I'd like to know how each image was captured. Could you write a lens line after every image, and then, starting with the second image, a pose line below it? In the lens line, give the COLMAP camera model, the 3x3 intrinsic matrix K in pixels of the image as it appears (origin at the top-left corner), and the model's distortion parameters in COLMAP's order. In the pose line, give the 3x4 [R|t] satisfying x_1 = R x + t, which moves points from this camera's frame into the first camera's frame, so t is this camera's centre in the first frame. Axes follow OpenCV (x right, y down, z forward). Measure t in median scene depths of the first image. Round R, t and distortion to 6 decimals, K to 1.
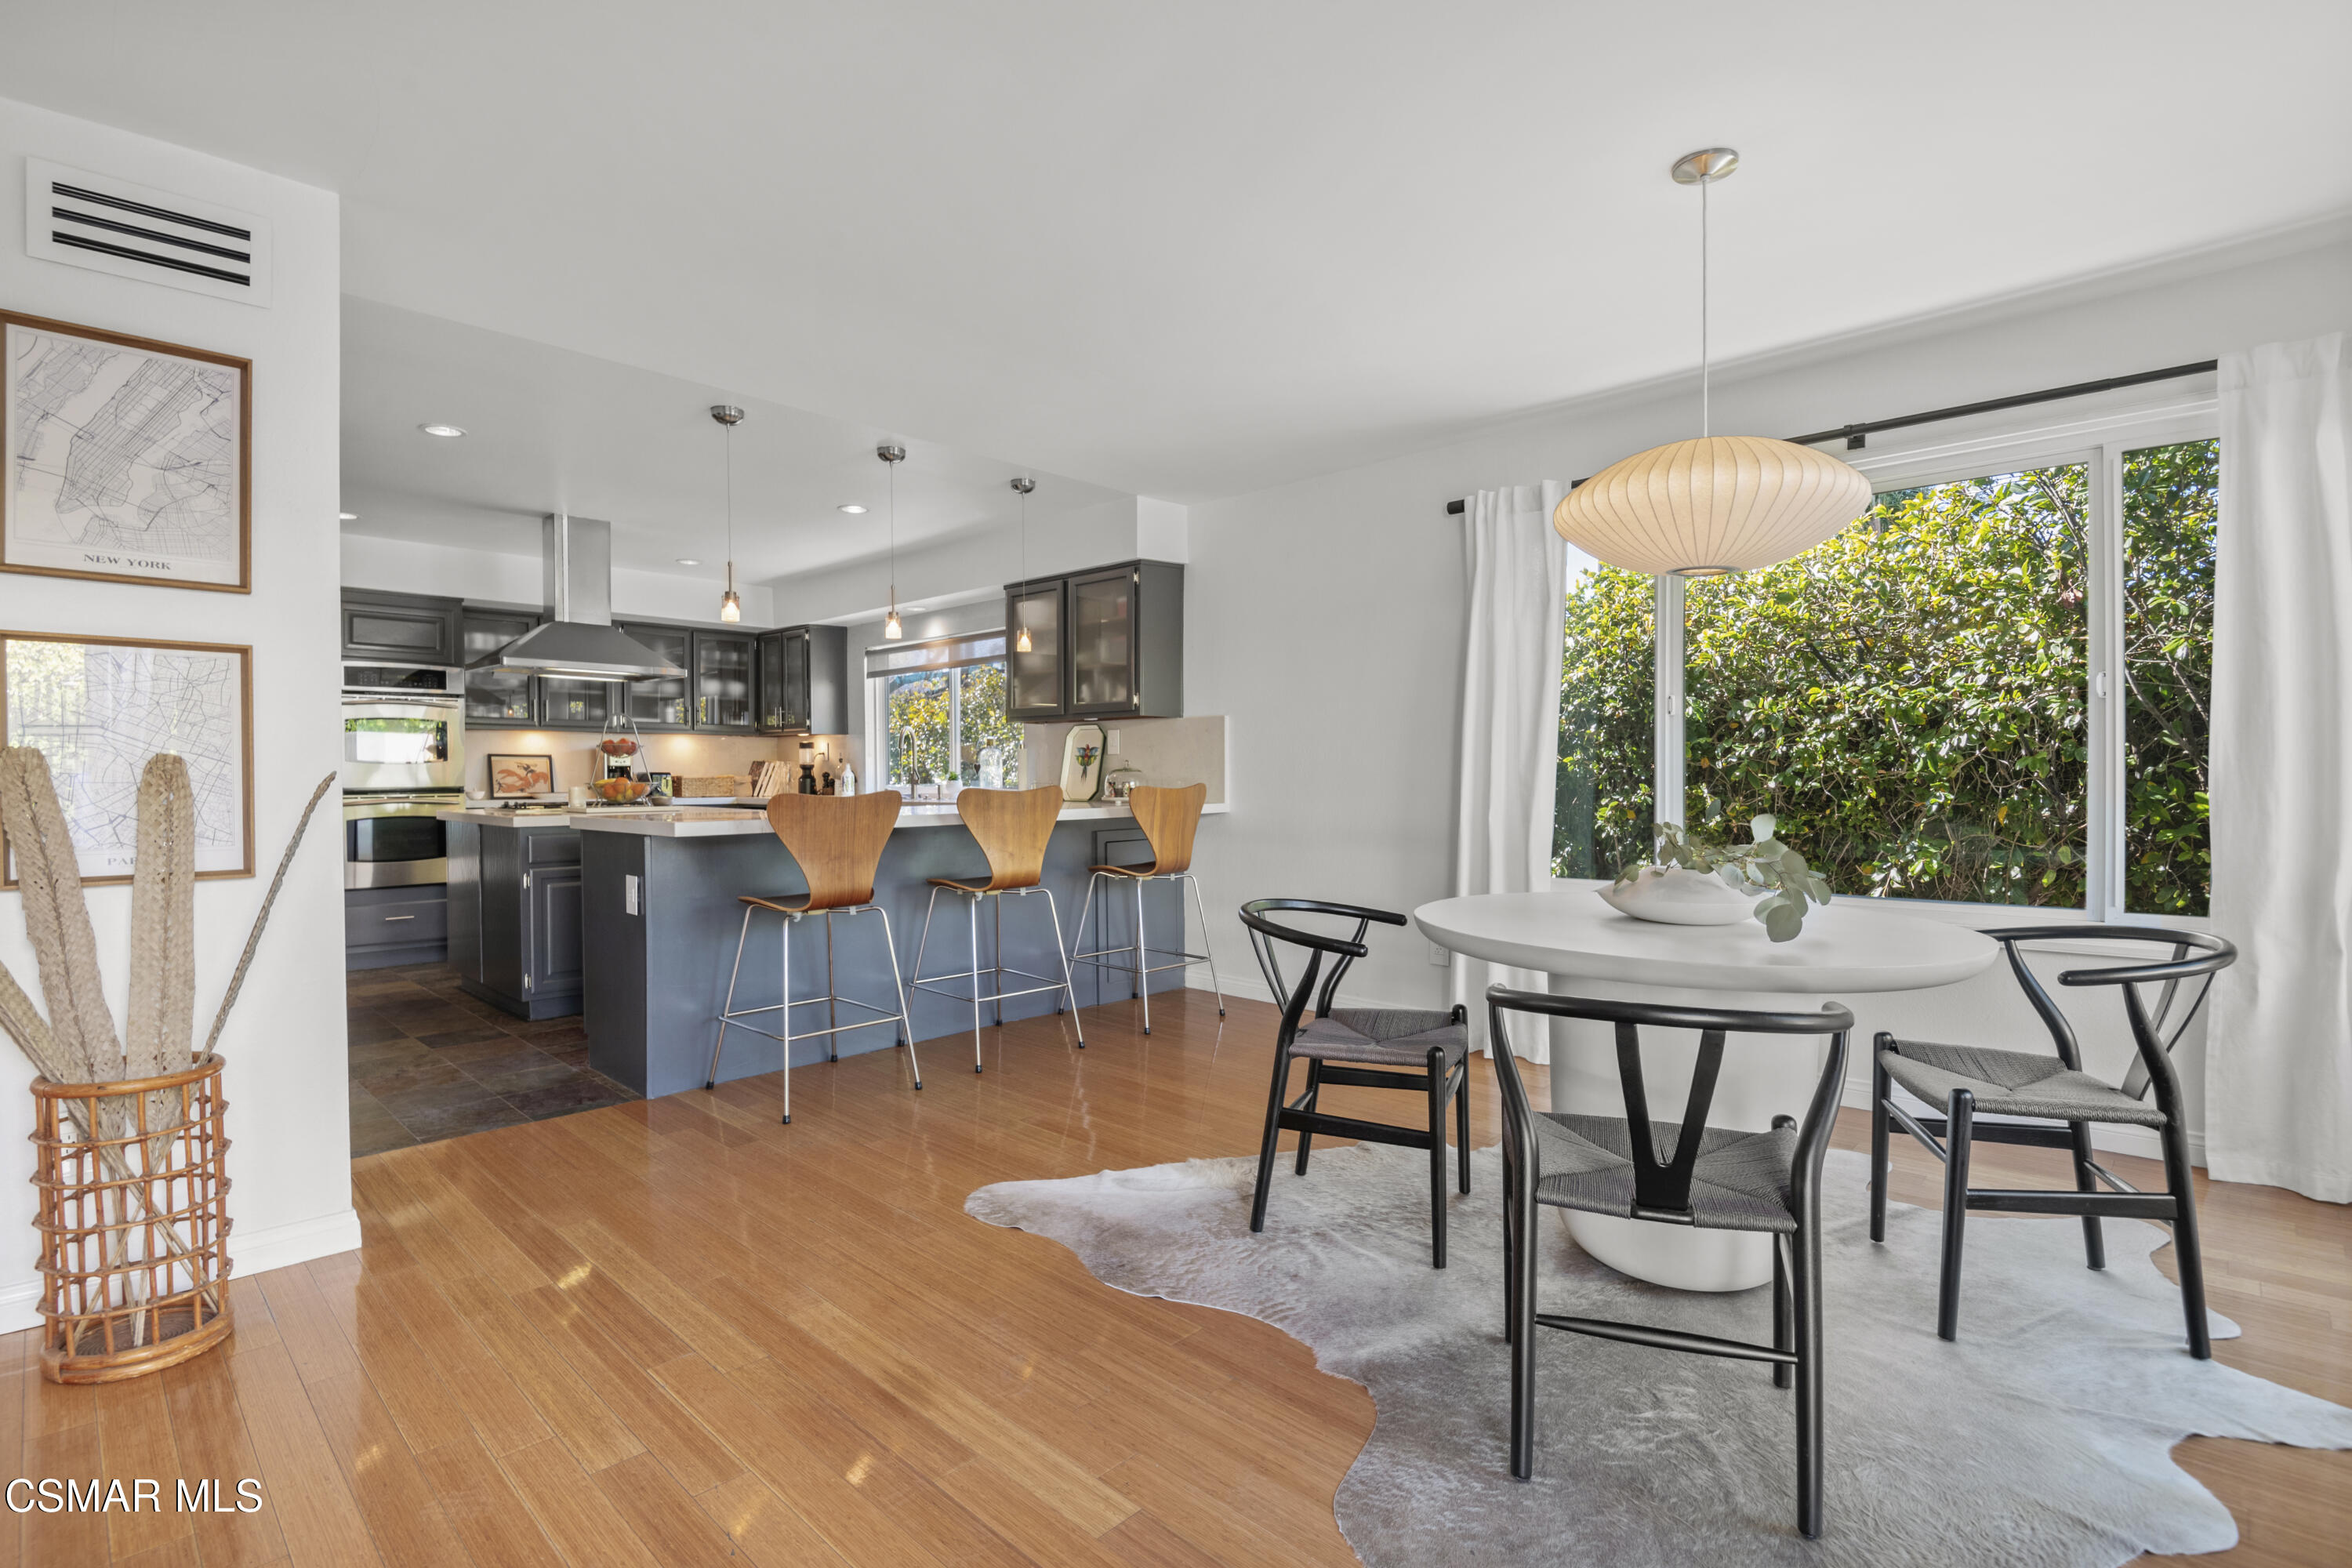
lens RADIAL K [[1082.7, 0, 1176.0], [0, 1082.7, 784.0], [0, 0, 1]] dist [-0.000173, -0.000213]
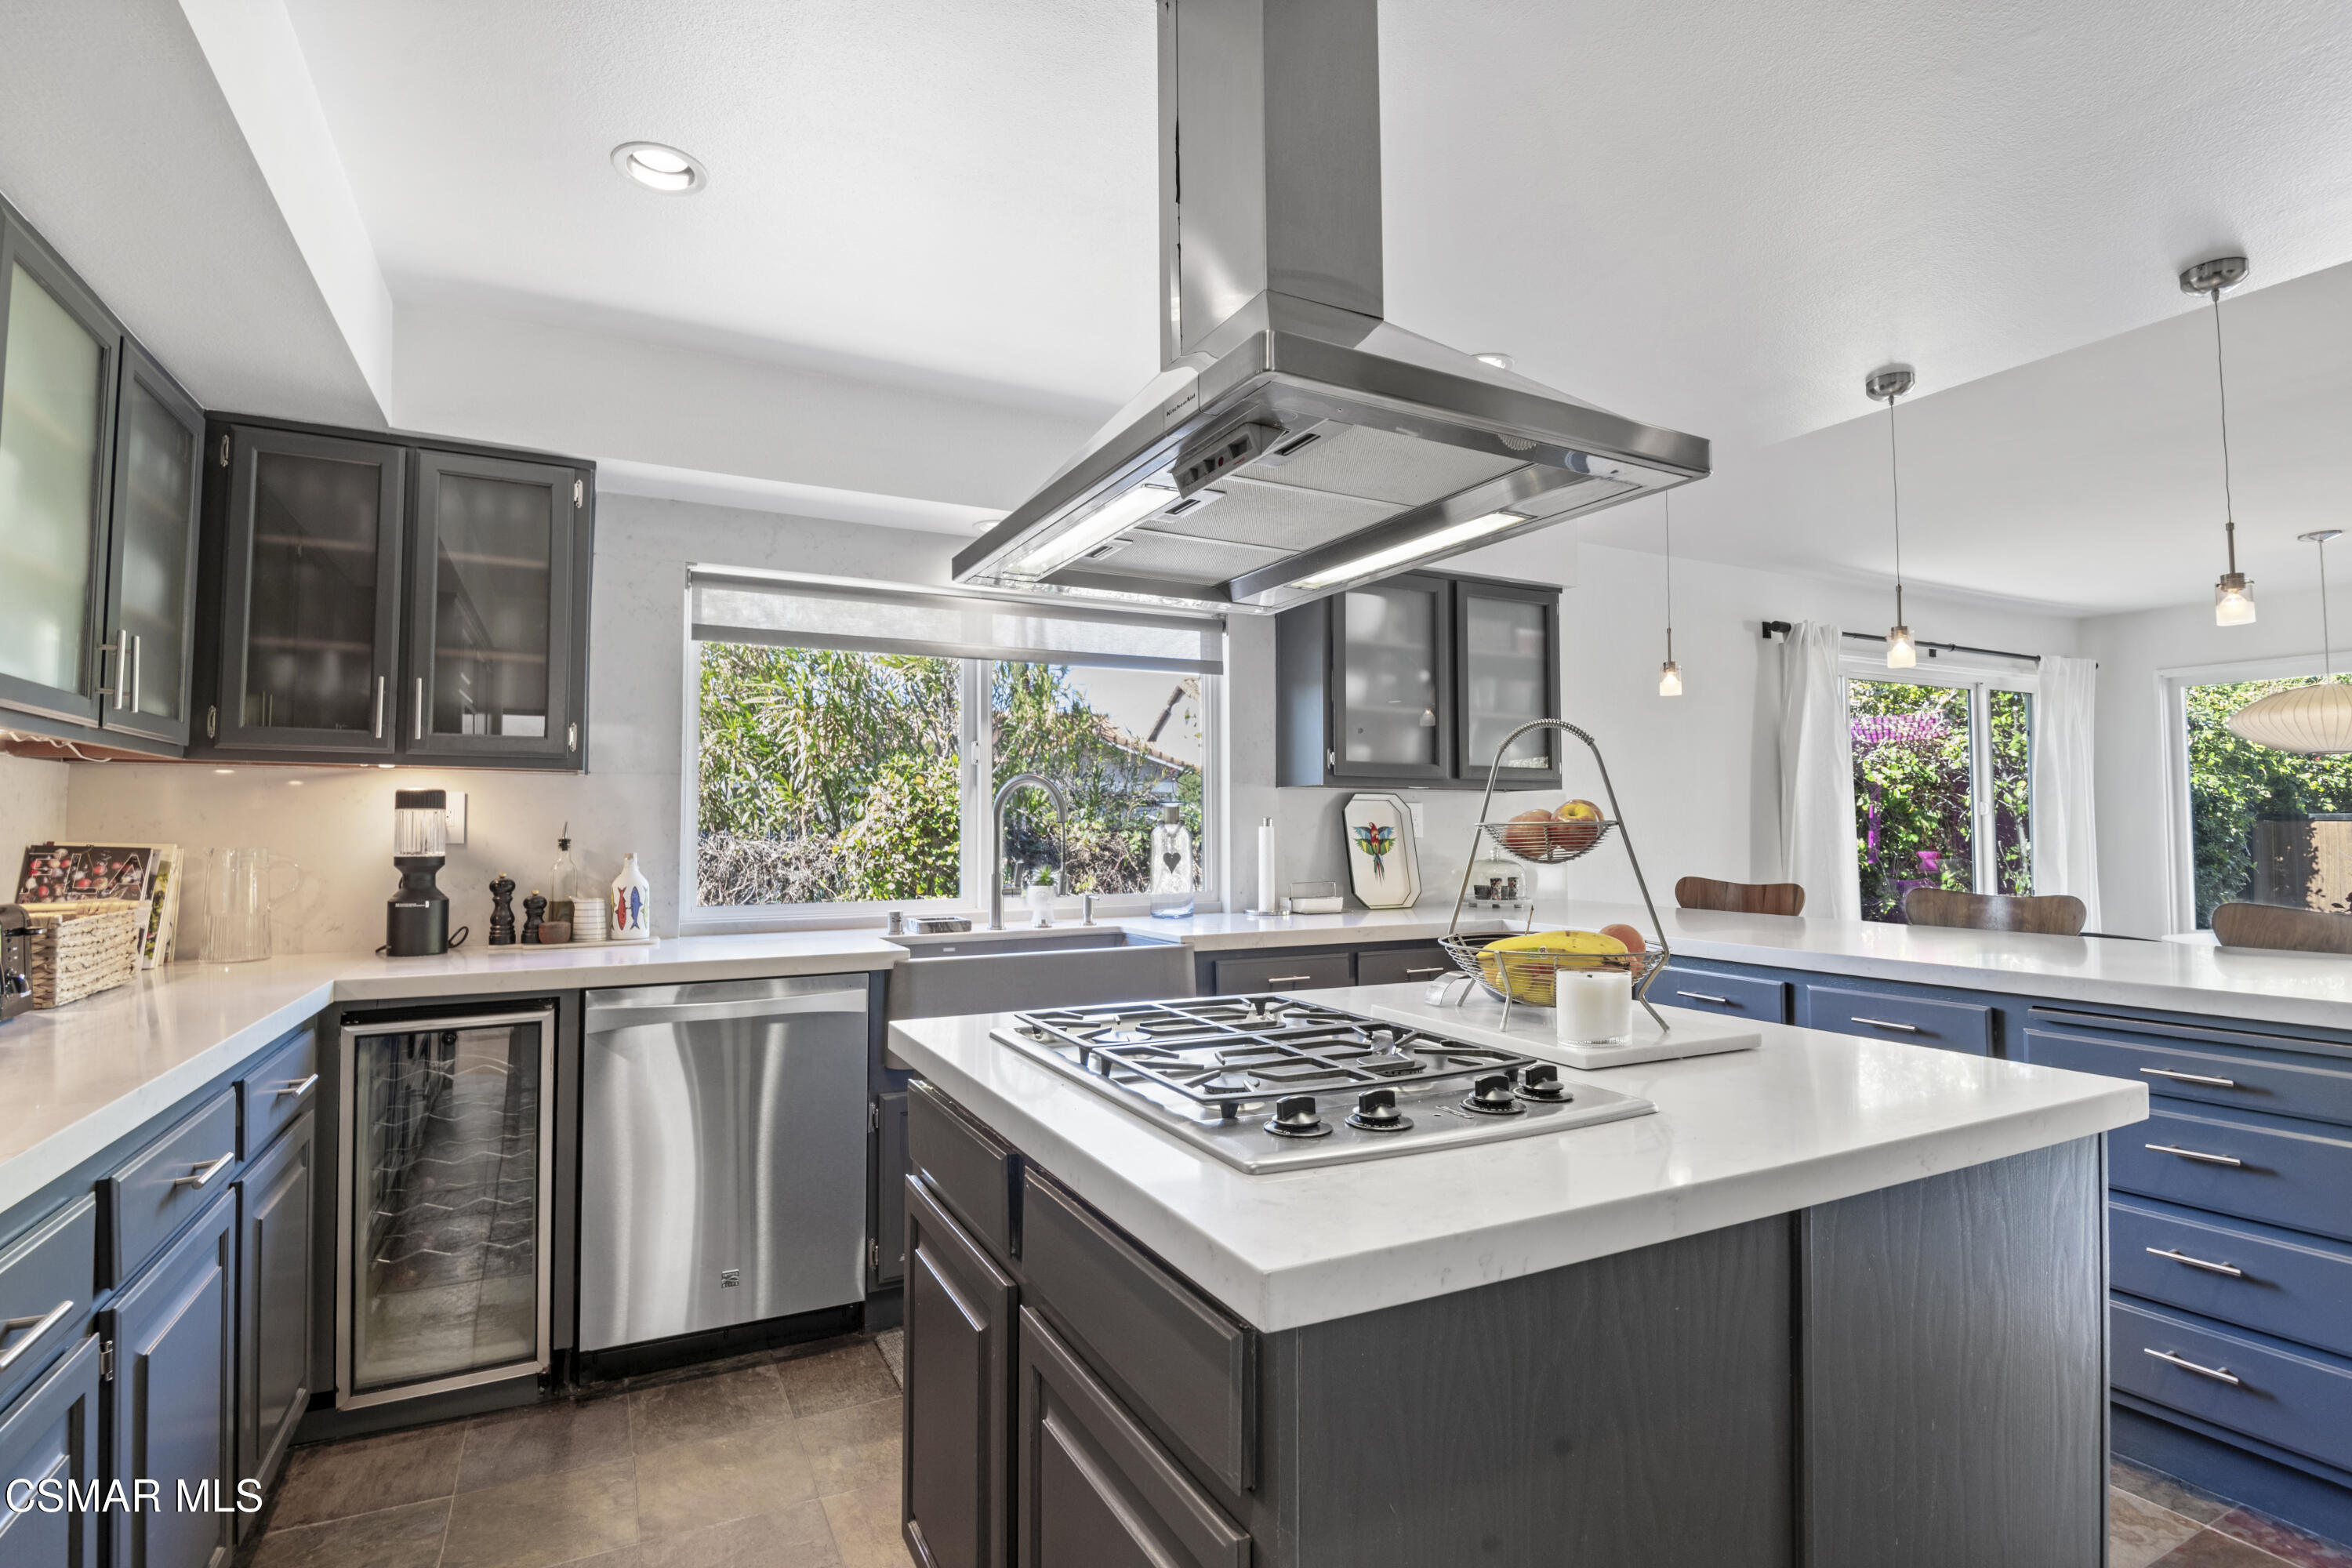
lens RADIAL K [[1082.7, 0, 1176.0], [0, 1082.7, 784.0], [0, 0, 1]] dist [-0.000173, -0.000213]
pose [[0.351993, 0.047530, 0.934795, -0.637822], [0.012653, 0.998377, -0.055528, -0.021298], [-0.935917, 0.031373, 0.350820, 0.745508]]
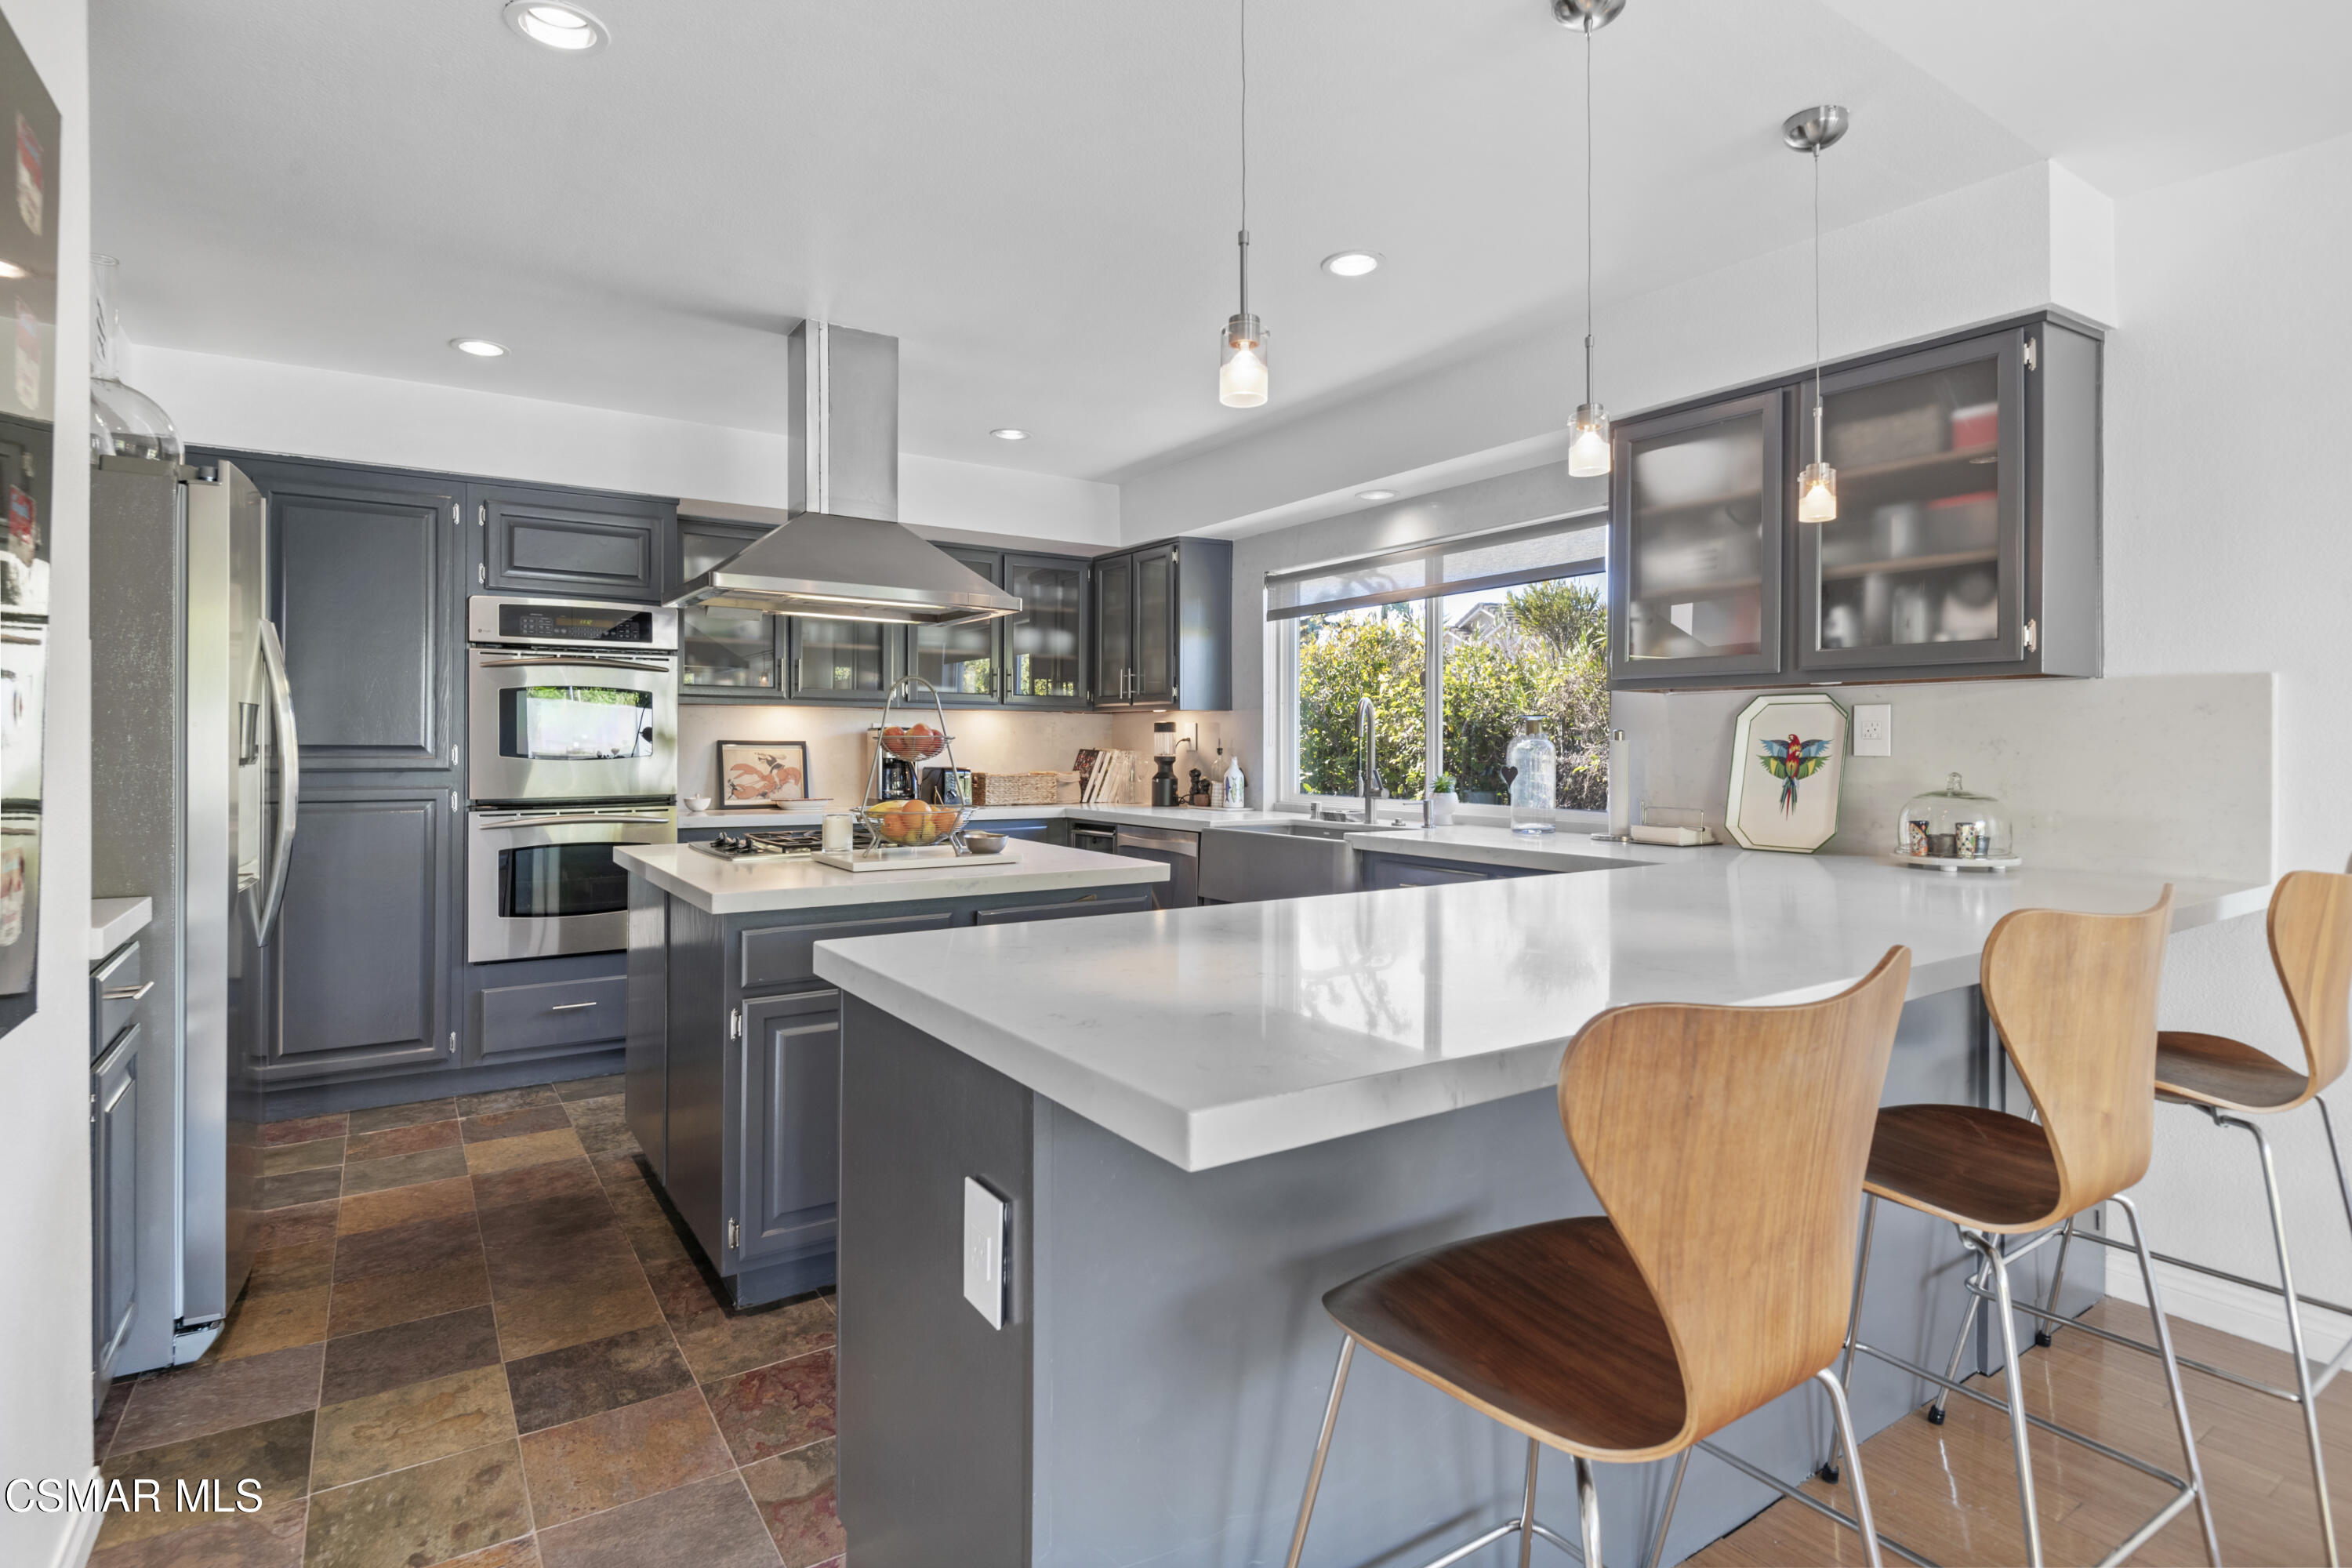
lens RADIAL K [[1179.5, 0, 1173.4], [0, 1179.5, 734.8], [0, 0, 1]] dist [0.044914, -0.000095]
pose [[0.972778, 0.005015, -0.231686, -0.193365], [-0.009355, 0.999801, -0.017636, -0.020919], [0.231551, 0.019324, 0.972631, 0.353119]]
